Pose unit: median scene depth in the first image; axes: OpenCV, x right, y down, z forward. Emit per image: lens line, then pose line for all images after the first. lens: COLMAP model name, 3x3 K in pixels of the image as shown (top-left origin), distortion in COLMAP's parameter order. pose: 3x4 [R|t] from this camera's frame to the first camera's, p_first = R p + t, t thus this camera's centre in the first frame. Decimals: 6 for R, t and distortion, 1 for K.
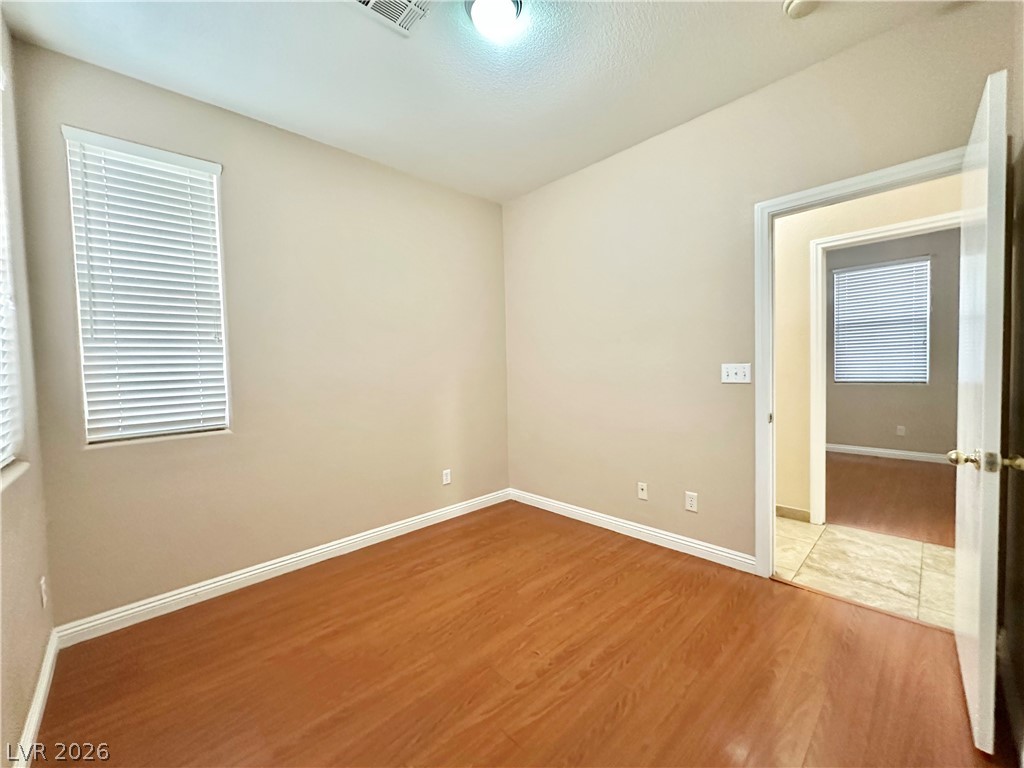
lens RADIAL K [[407.2, 0, 520.0], [0, 407.2, 379.0], [0, 0, 1]] dist [-0.002089, -0.000139]
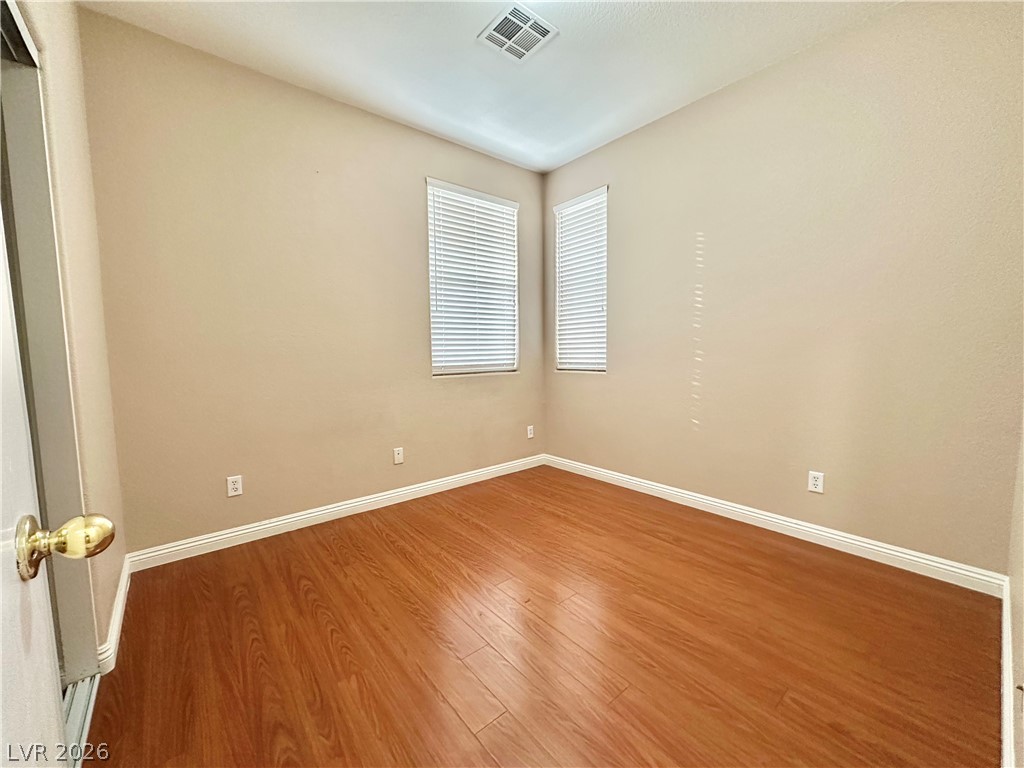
lens RADIAL K [[407.2, 0, 506.3], [0, 407.2, 380.5], [0, 0, 1]] dist [-0.002089, -0.000139]
pose [[-0.075540, 0.106196, -0.991472, 0.716886], [-0.018013, 0.994005, 0.107840, 0.004237], [0.996980, 0.026005, -0.073174, 0.715355]]
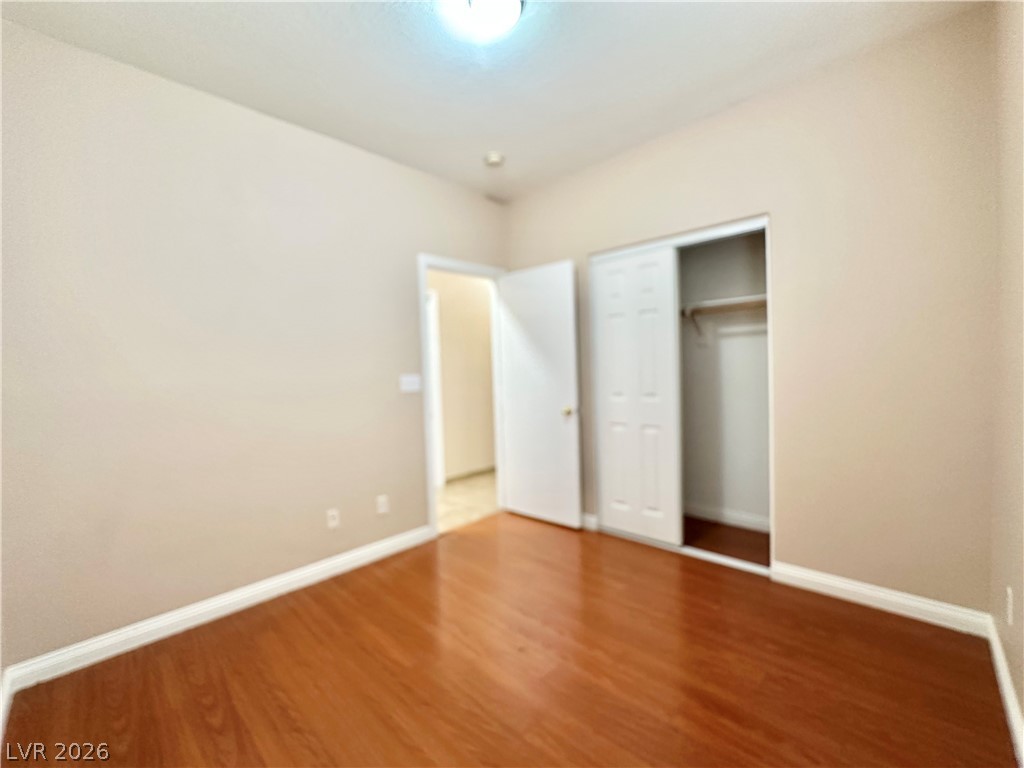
lens RADIAL K [[407.2, 0, 515.6], [0, 407.2, 391.5], [0, 0, 1]] dist [-0.002089, -0.000139]
pose [[-0.022445, -0.013491, 0.999657, -0.691338], [0.058545, 0.998175, 0.014786, 0.010229], [-0.998032, 0.058857, -0.021614, 0.714452]]
